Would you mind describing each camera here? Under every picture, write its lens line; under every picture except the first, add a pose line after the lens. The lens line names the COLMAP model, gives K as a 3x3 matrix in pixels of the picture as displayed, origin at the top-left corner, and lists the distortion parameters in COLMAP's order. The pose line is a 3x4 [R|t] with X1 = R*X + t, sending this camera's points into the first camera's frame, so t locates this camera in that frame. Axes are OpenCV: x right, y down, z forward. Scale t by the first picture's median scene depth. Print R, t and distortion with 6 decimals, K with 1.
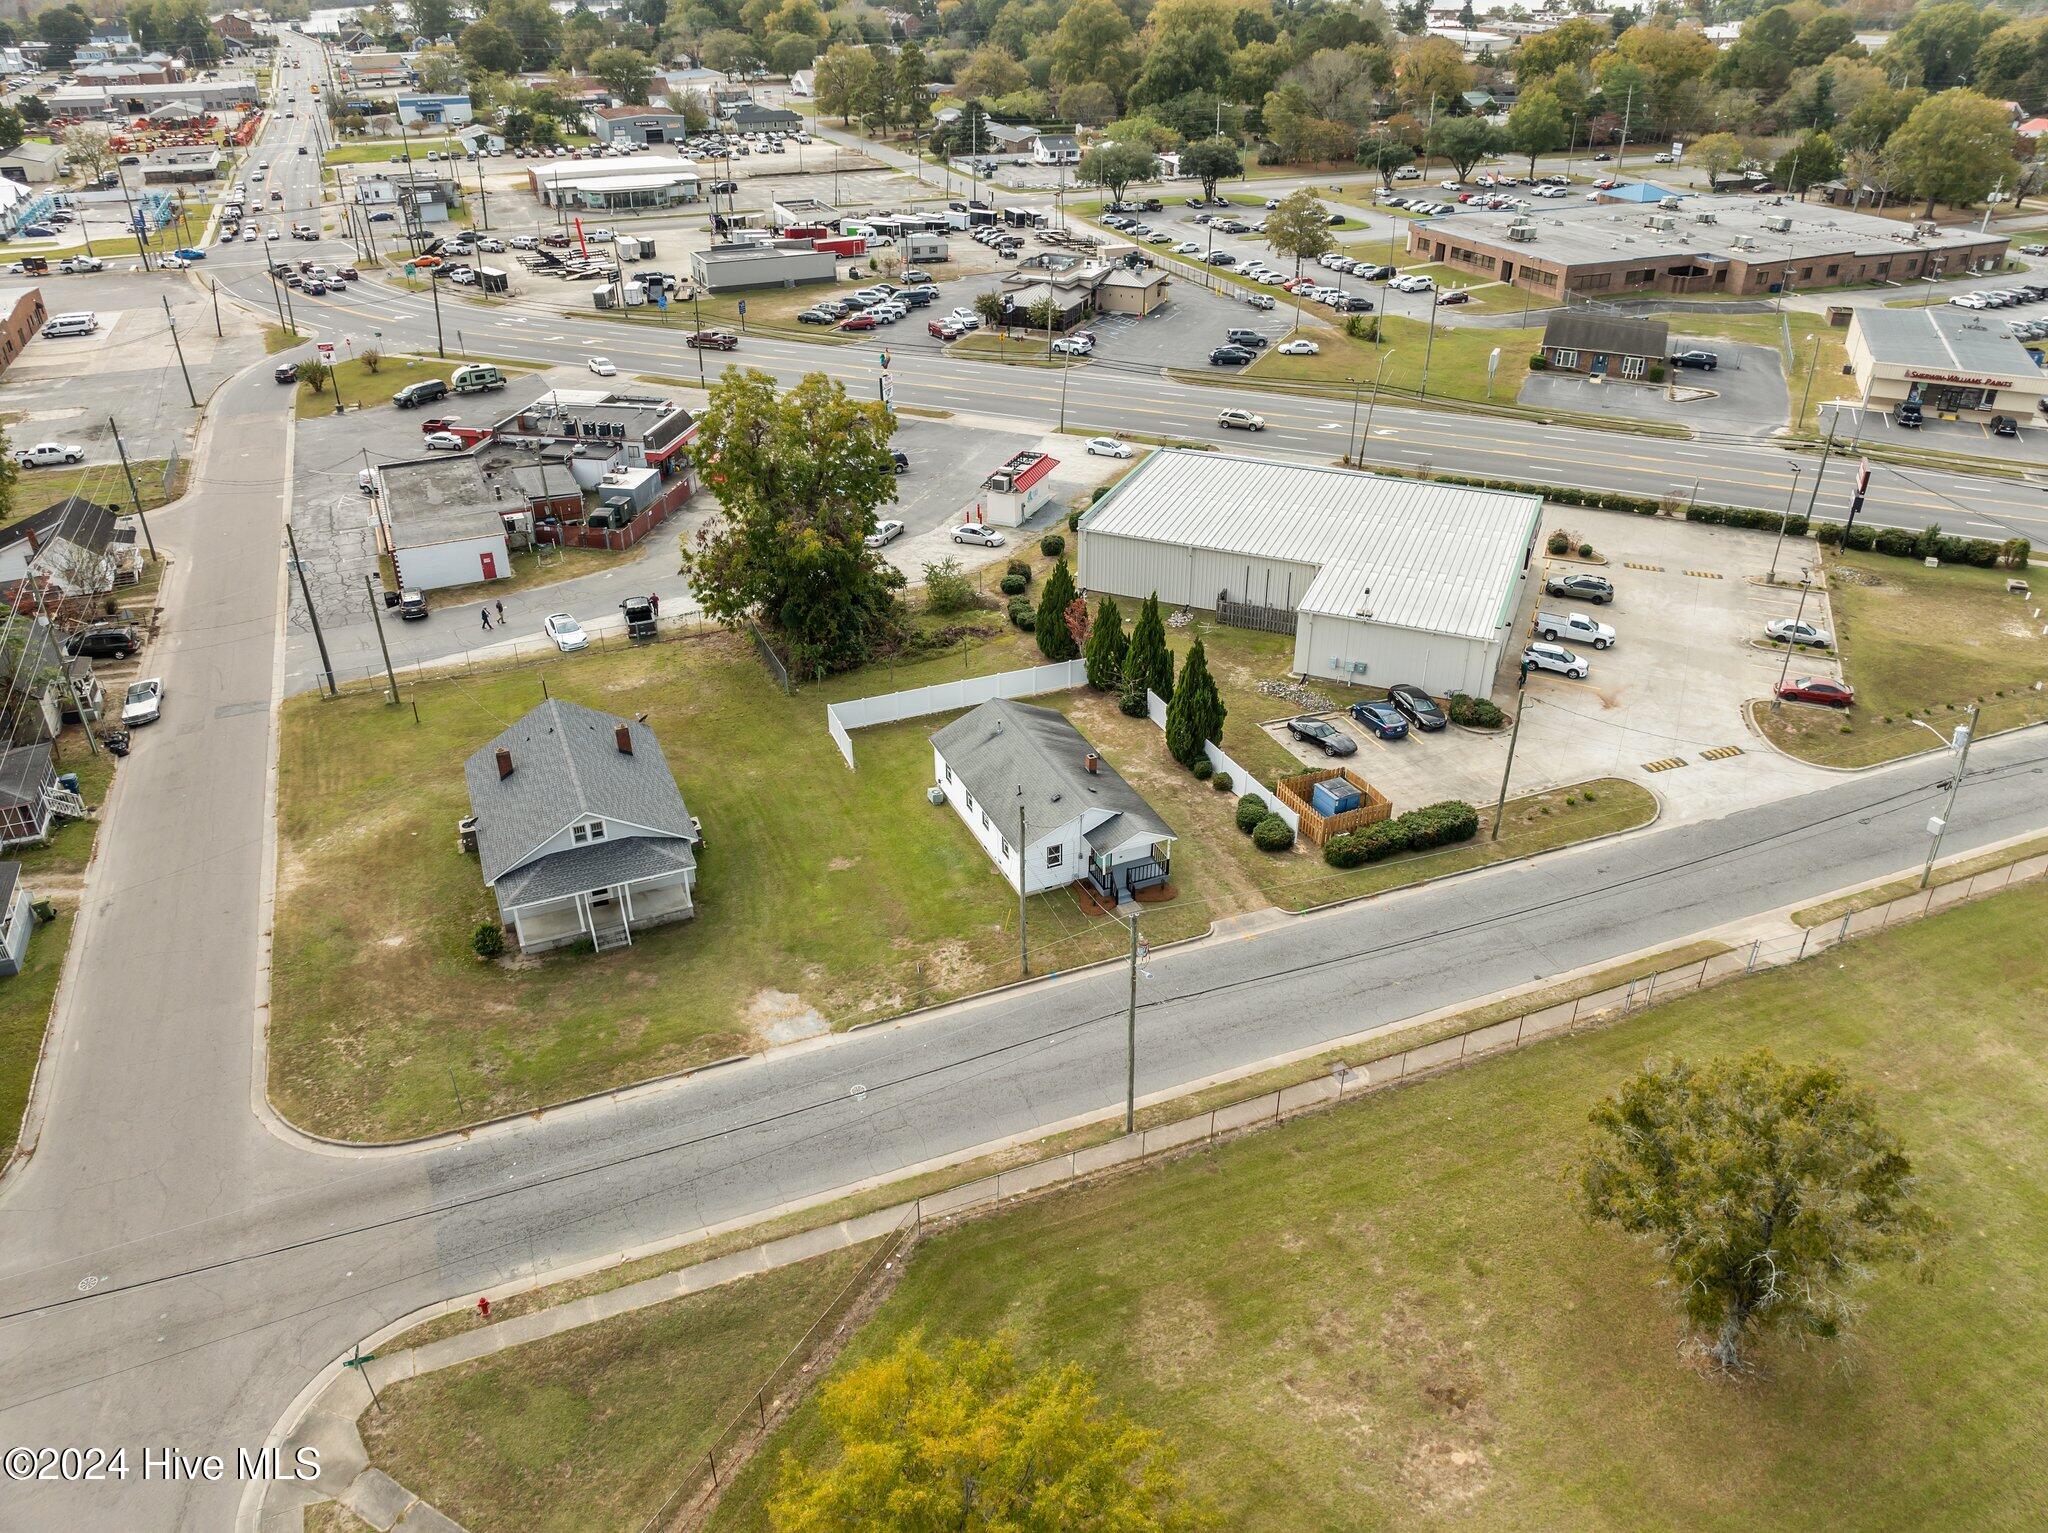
lens RADIAL K [[1435.5, 0, 1024.0], [0, 1435.5, 766.5], [0, 0, 1]] dist [-0.021378, -0.000636]
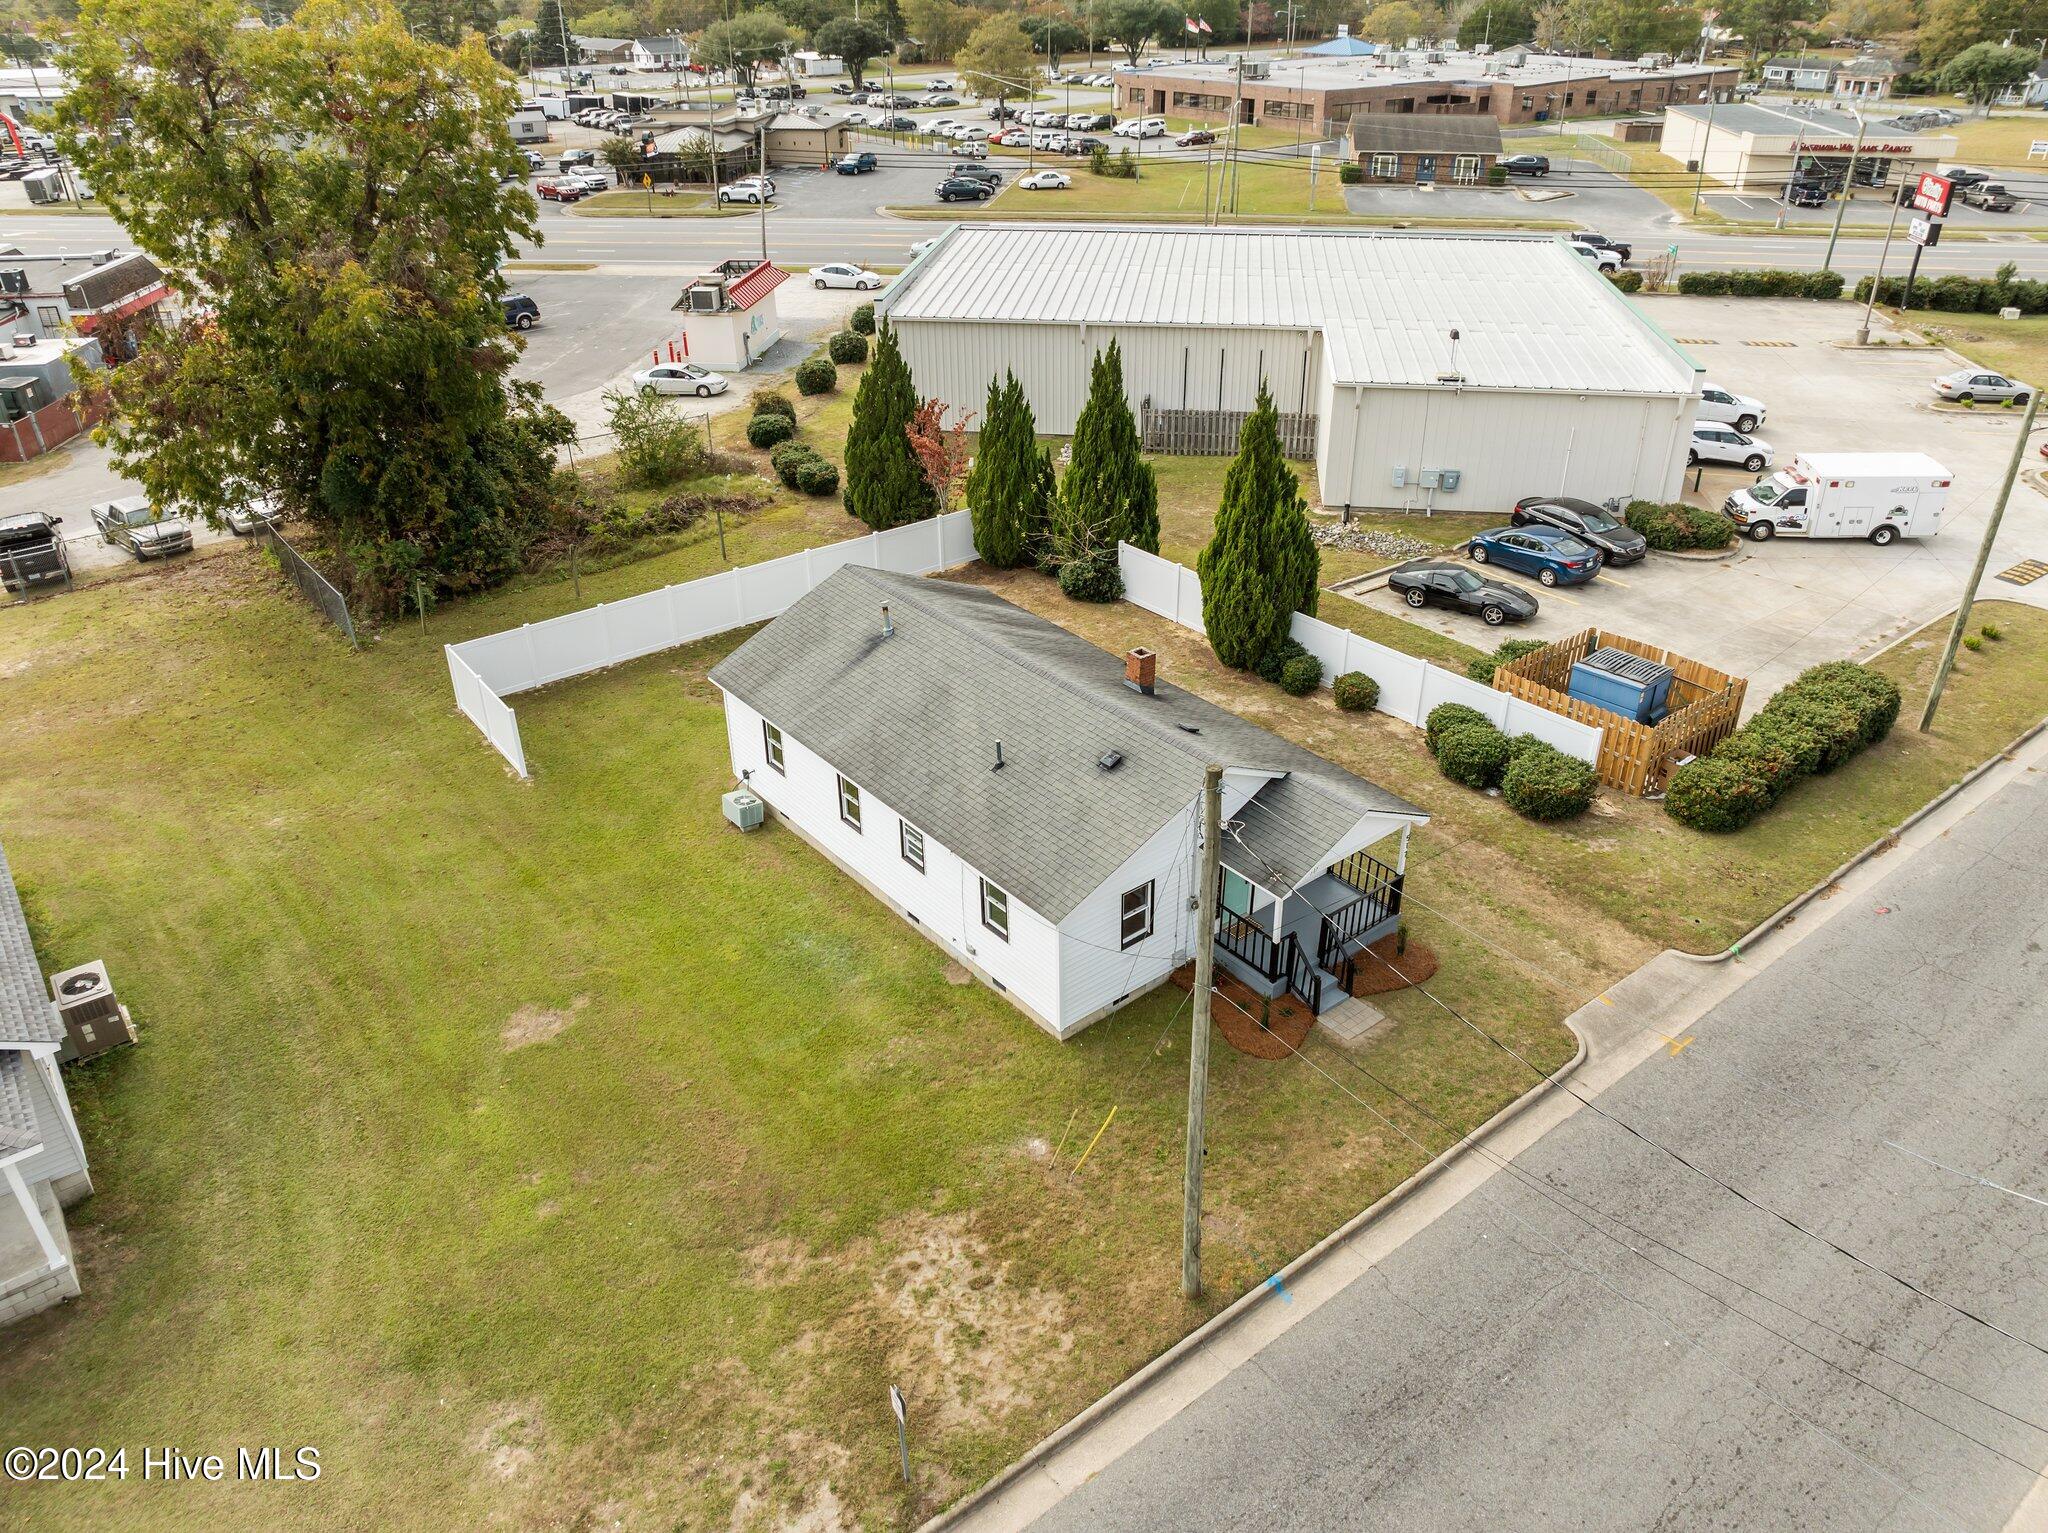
lens RADIAL K [[1438.8, 0, 1024.0], [0, 1438.8, 766.5], [0, 0, 1]] dist [-0.038105, 0.003529]
pose [[0.963842, -0.137298, 0.228382, -0.062244], [0.138663, 0.990288, 0.010140, 0.012139], [-0.227556, 0.021894, 0.973519, 0.467250]]
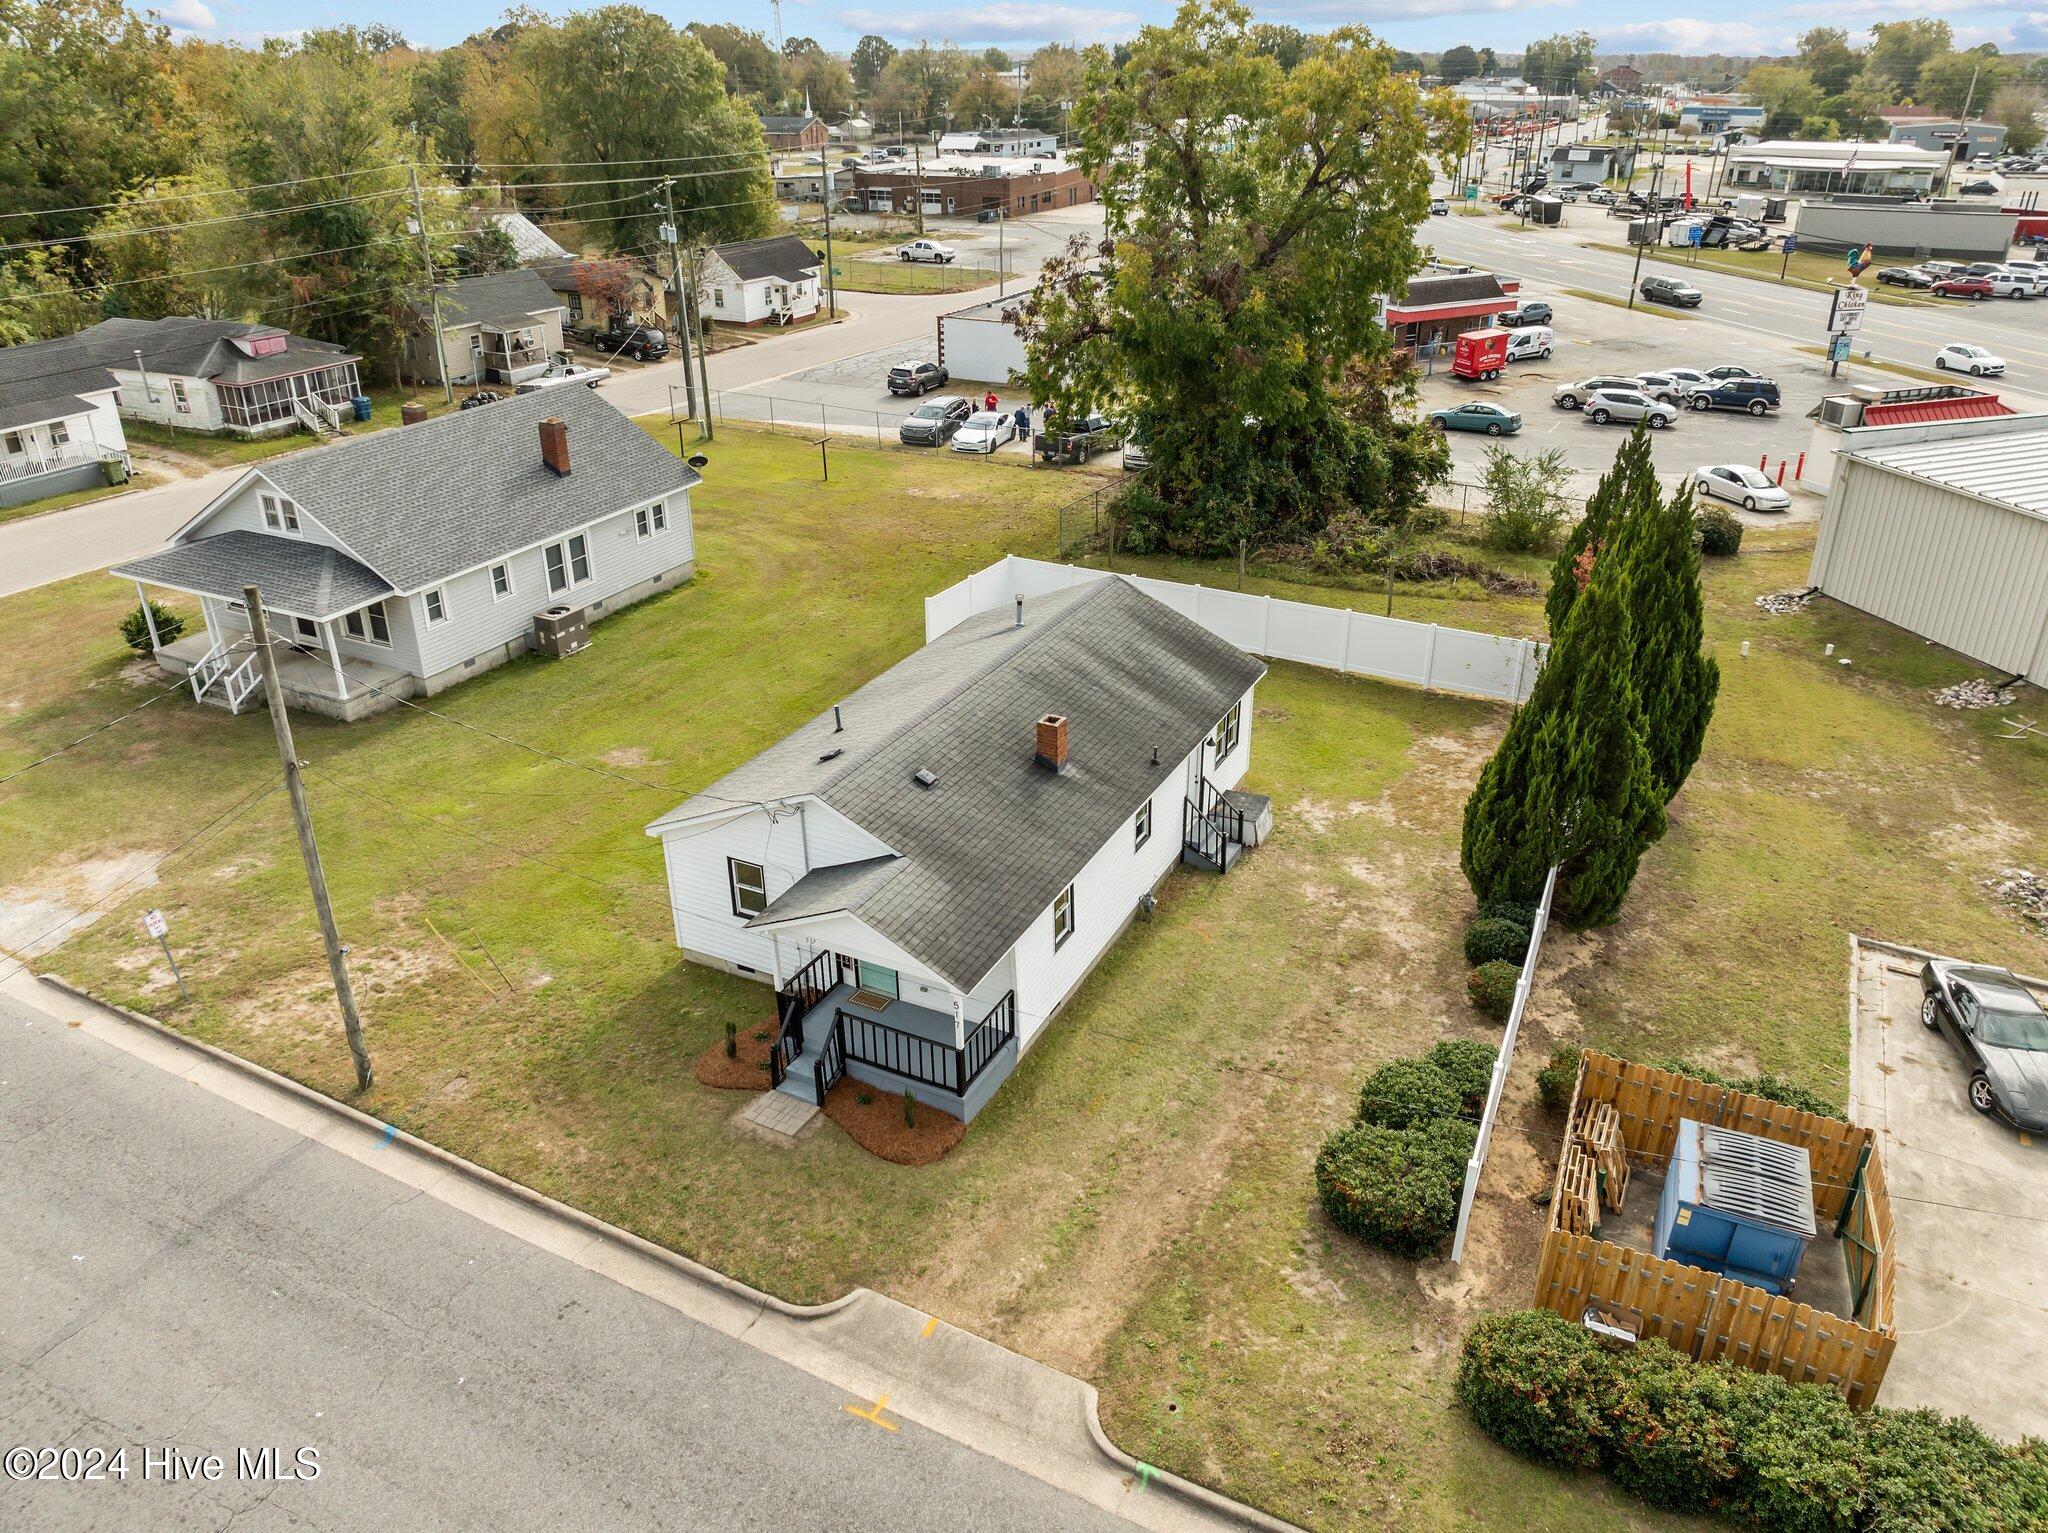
lens RADIAL K [[1435.0, 0, 1024.0], [0, 1435.0, 766.5], [0, 0, 1]] dist [-0.036757, 0.005503]
pose [[0.640691, 0.339486, -0.688668, 0.225337], [-0.381519, 0.919134, 0.098157, -0.022068], [0.666301, 0.199852, 0.718402, 0.561249]]
